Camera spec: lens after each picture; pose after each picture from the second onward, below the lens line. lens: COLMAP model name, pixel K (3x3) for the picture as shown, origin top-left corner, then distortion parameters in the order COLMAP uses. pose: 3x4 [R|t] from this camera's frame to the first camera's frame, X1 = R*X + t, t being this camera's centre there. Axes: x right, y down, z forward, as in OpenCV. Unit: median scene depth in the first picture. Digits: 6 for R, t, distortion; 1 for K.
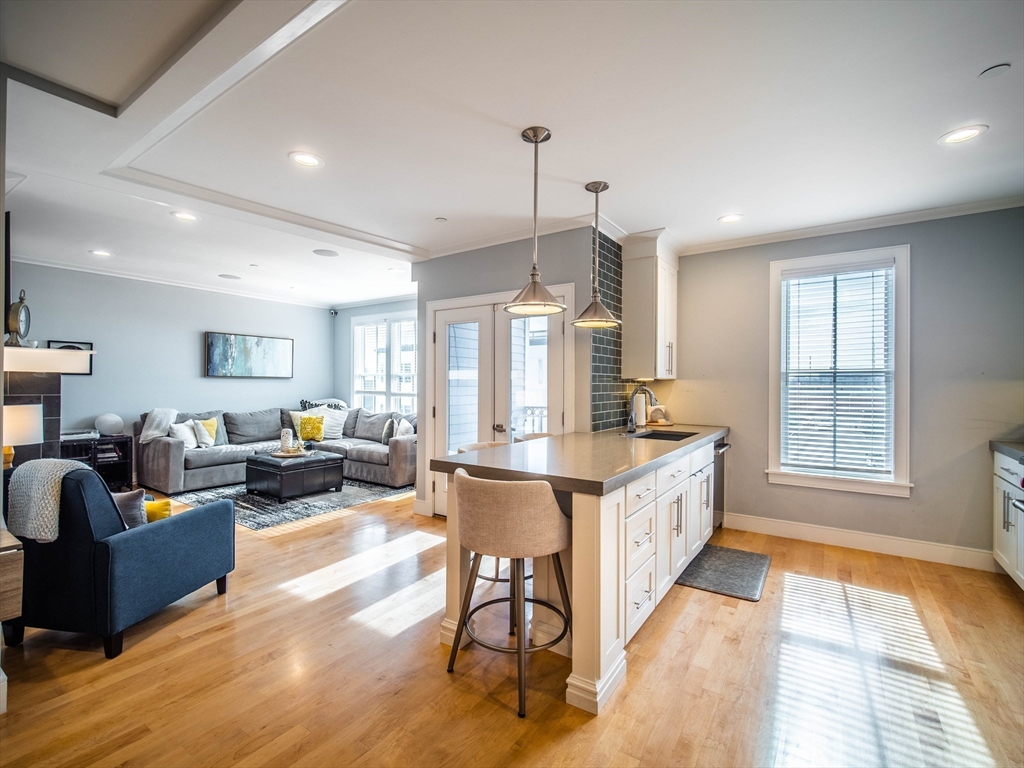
lens RADIAL K [[468.6, 0, 518.1], [0, 468.6, 384.7], [0, 0, 1]] dist [-0.002289, -0.002938]
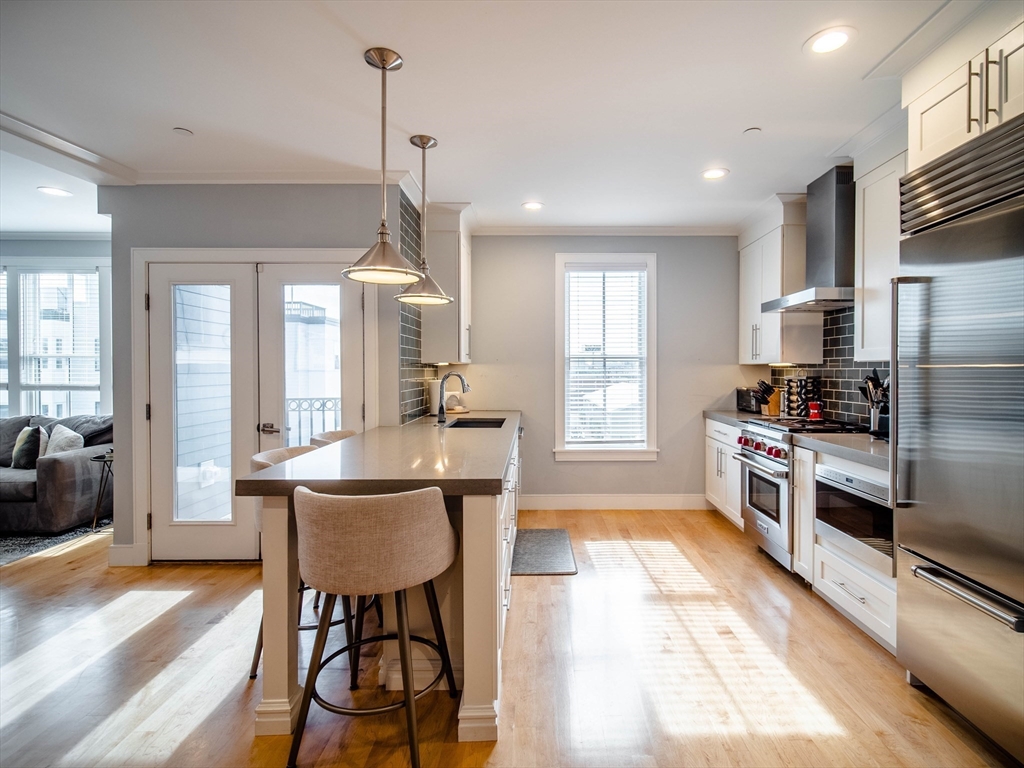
lens RADIAL K [[504.4, 0, 547.3], [0, 504.4, 374.6], [0, 0, 1]] dist [-0.001551, -0.001007]
pose [[0.818504, -0.011660, 0.574383, -0.148010], [0.005716, 0.999910, 0.012152, -0.001384], [-0.574473, -0.006663, 0.818496, 0.080780]]
